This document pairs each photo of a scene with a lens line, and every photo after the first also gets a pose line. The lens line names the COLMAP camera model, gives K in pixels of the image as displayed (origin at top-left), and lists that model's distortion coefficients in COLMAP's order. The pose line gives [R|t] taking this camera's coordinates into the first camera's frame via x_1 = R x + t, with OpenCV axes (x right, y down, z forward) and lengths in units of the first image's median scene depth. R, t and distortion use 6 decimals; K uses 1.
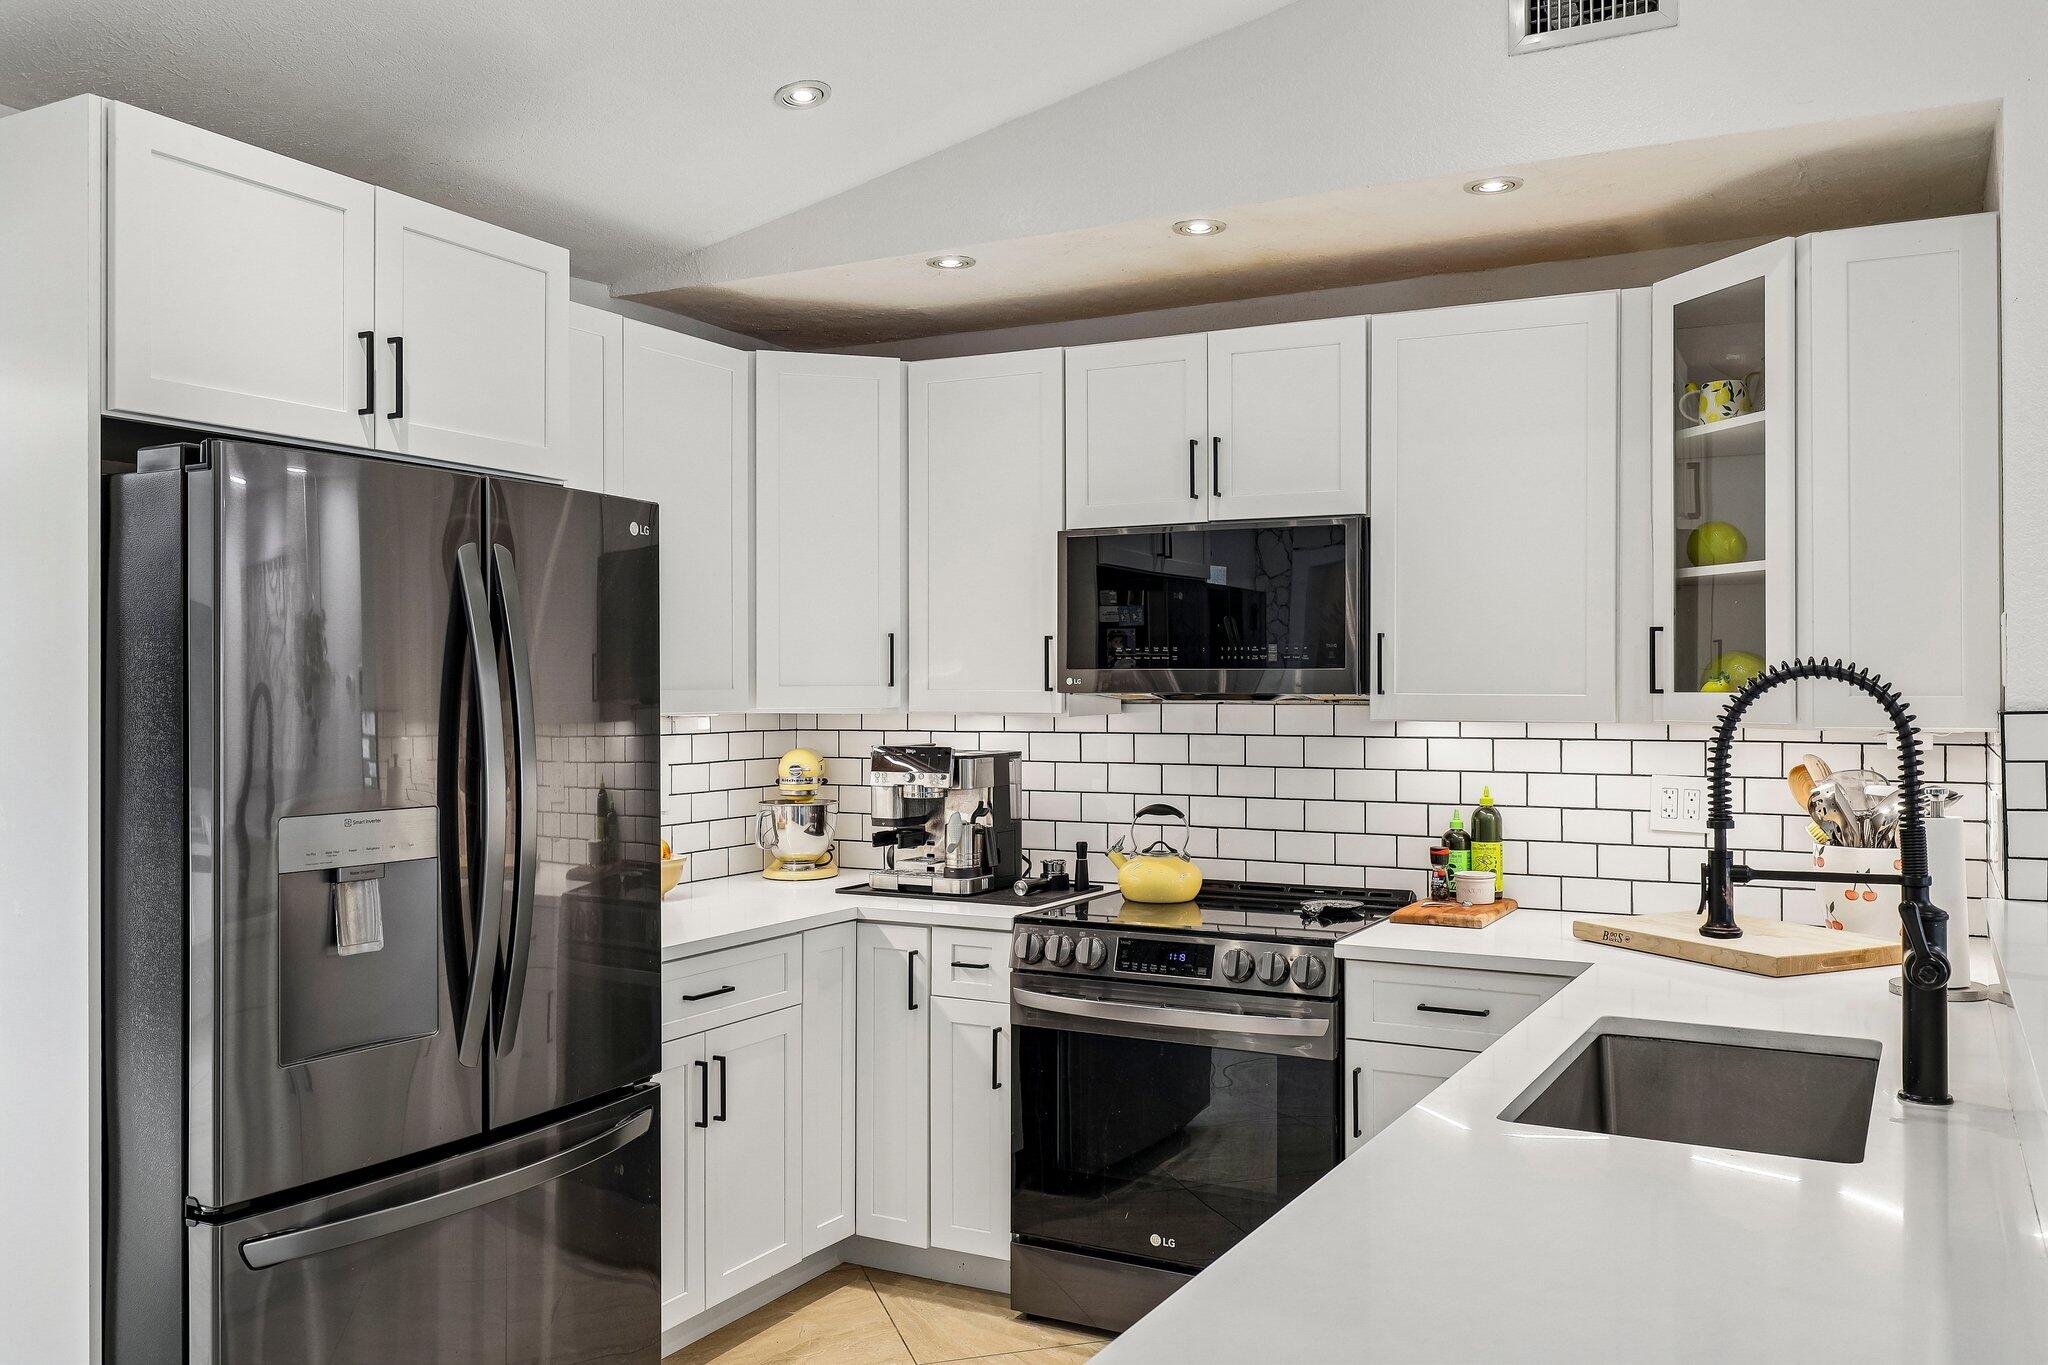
lens RADIAL K [[1642.9, 0, 1042.0], [0, 1642.9, 686.0], [0, 0, 1]] dist [0.009185, -0.013408]
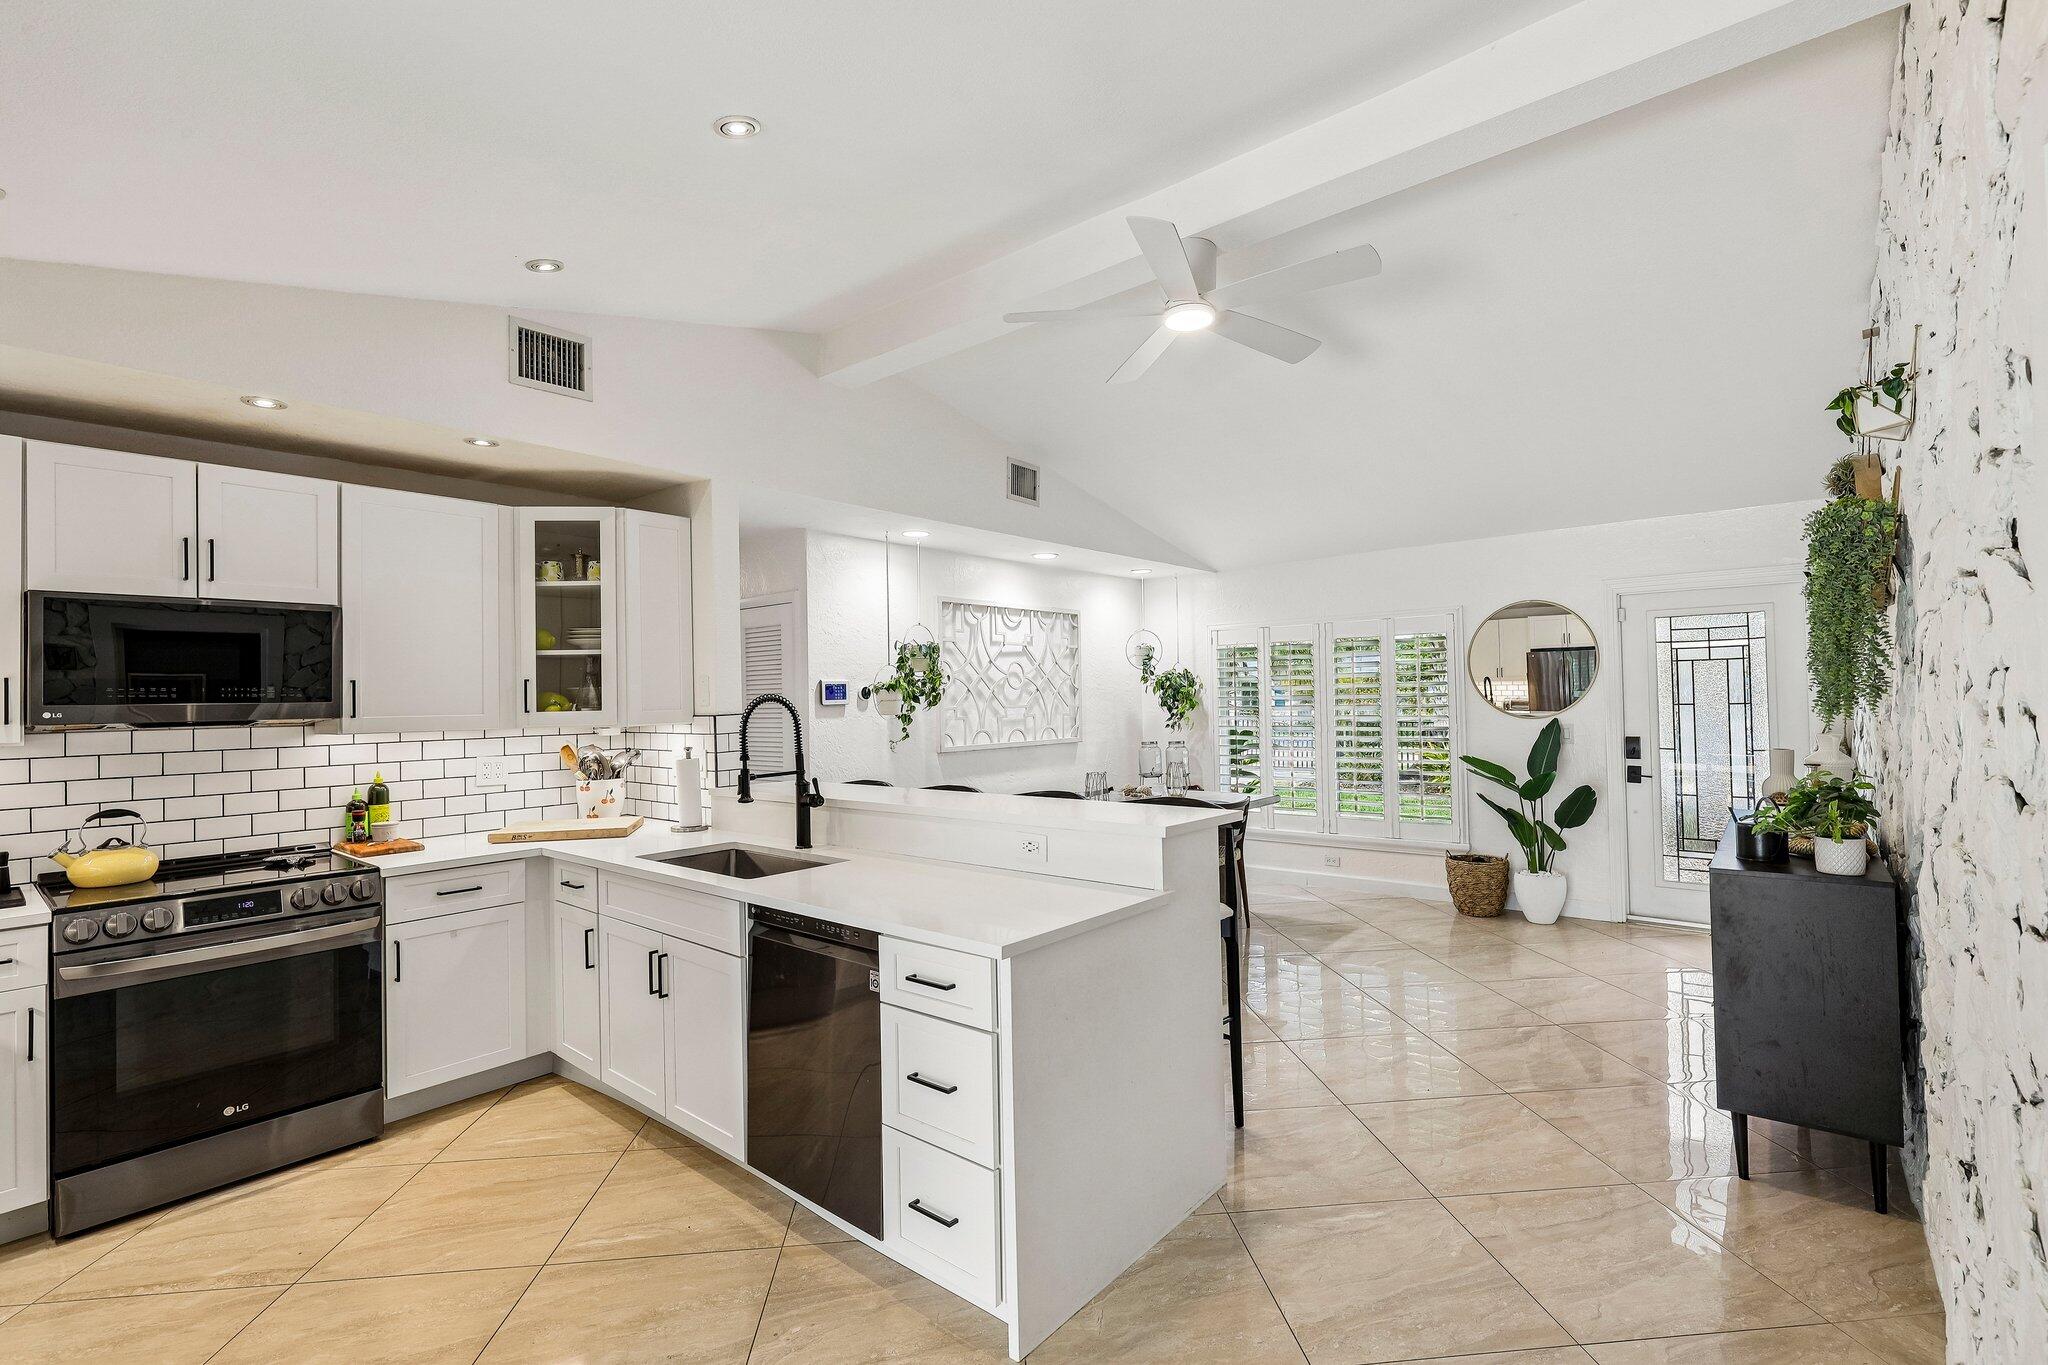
lens RADIAL K [[924.7, 0, 1037.0], [0, 924.7, 686.2], [0, 0, 1]] dist [-0.002329, -0.000700]
pose [[0.200804, 0.006535, 0.979610, -0.538653], [0.019286, 0.999758, -0.010623, -0.003448], [-0.979442, 0.021026, 0.200629, 0.152879]]
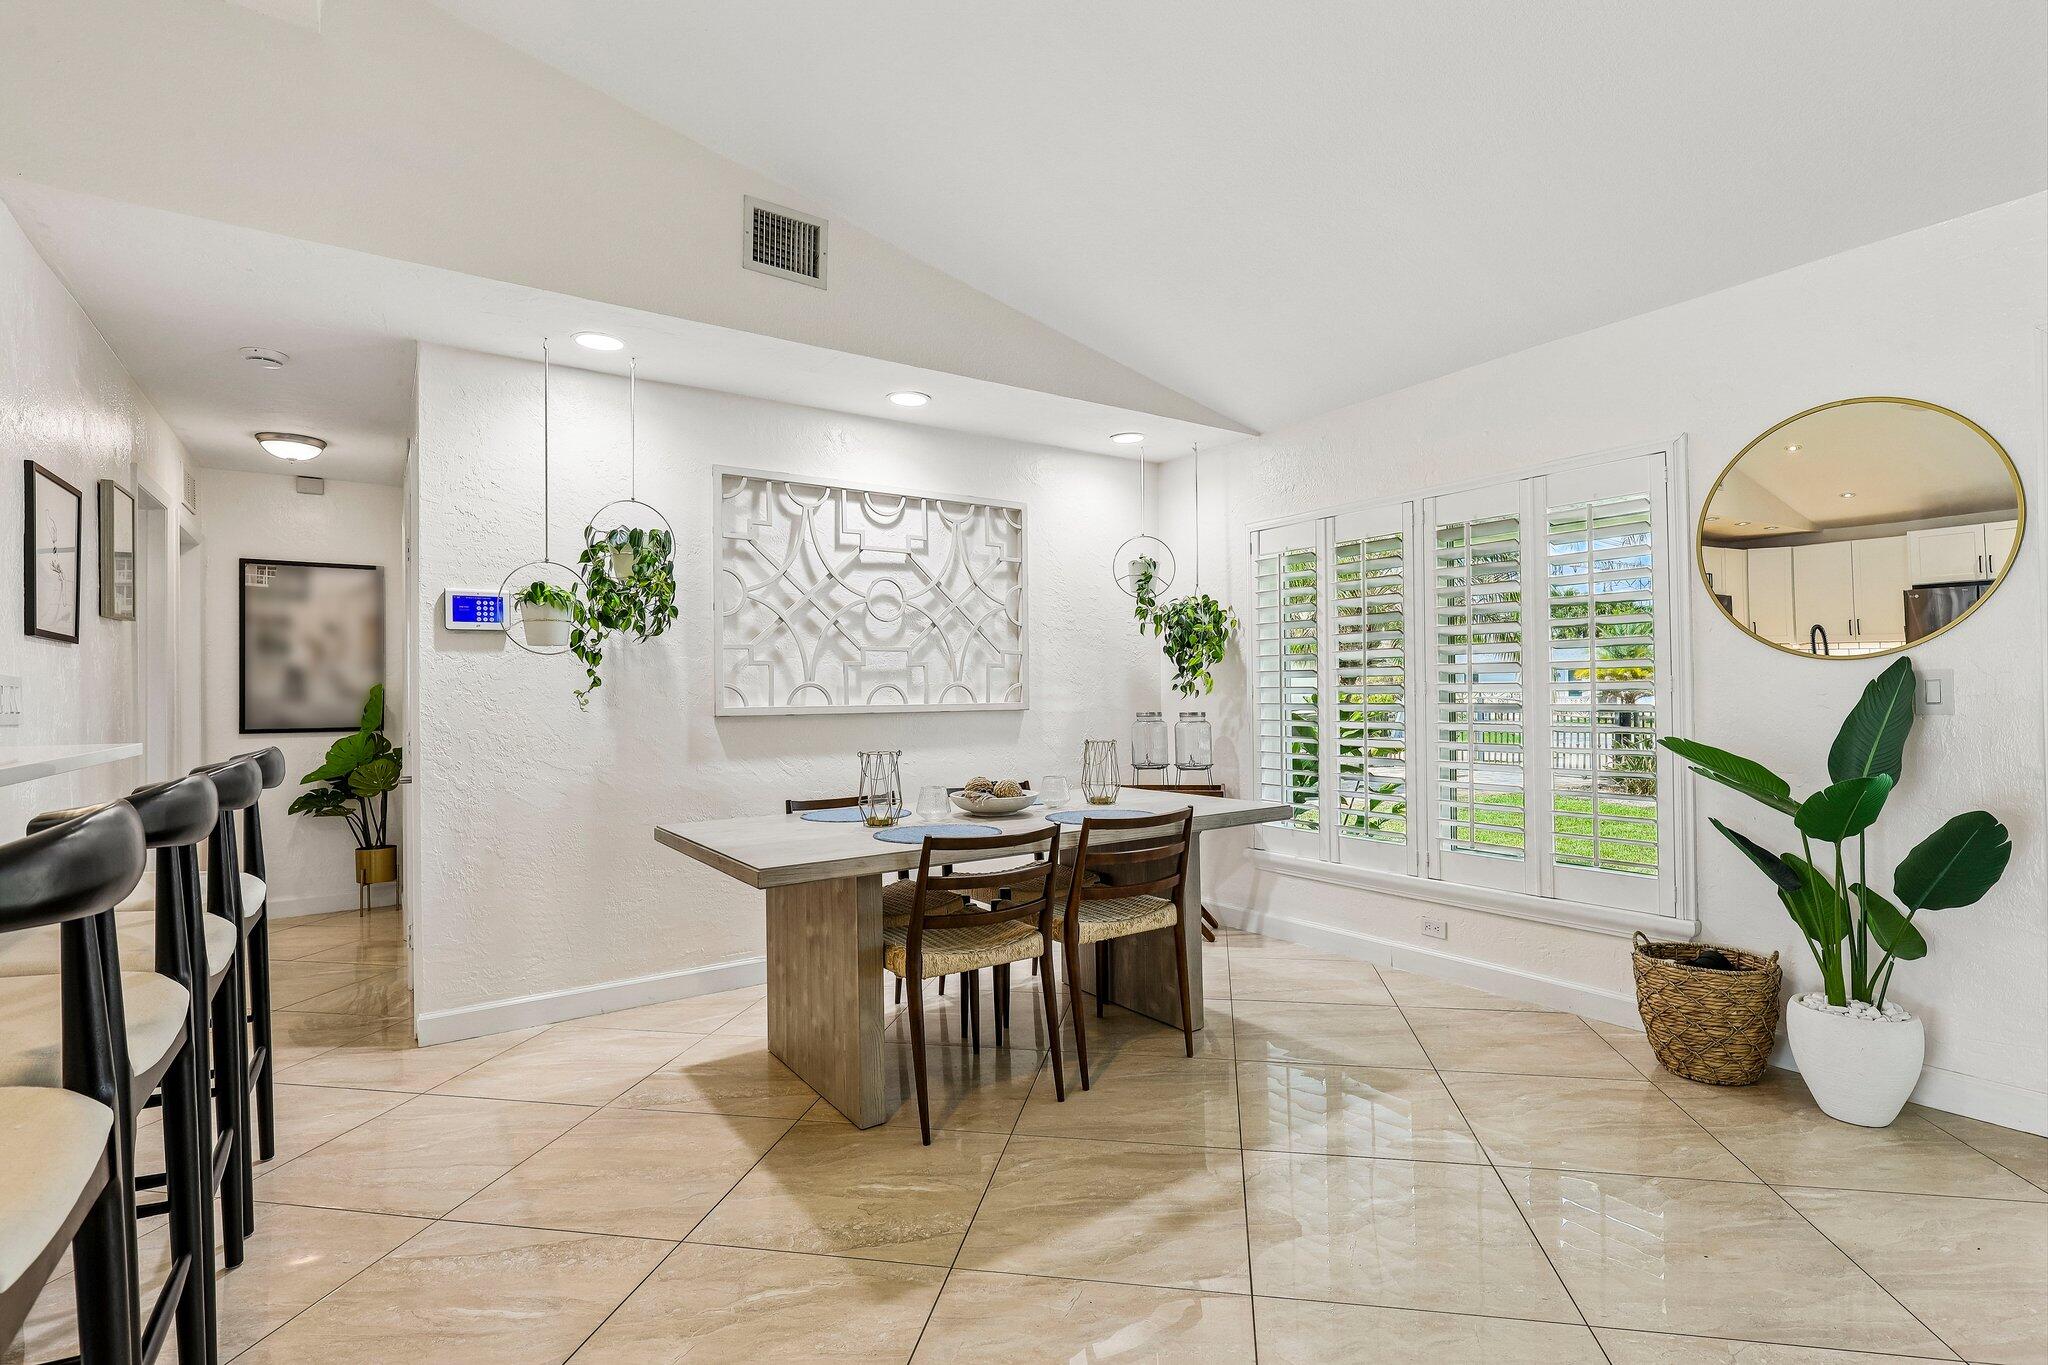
lens RADIAL K [[960.9, 0, 1033.1], [0, 960.9, 685.3], [0, 0, 1]] dist [-0.007102, 0.000731]
pose [[0.457128, -0.000656, 0.889401, 0.227822], [0.012573, 0.999905, -0.005725, 0.067619], [-0.889312, 0.013799, 0.457093, -0.135969]]
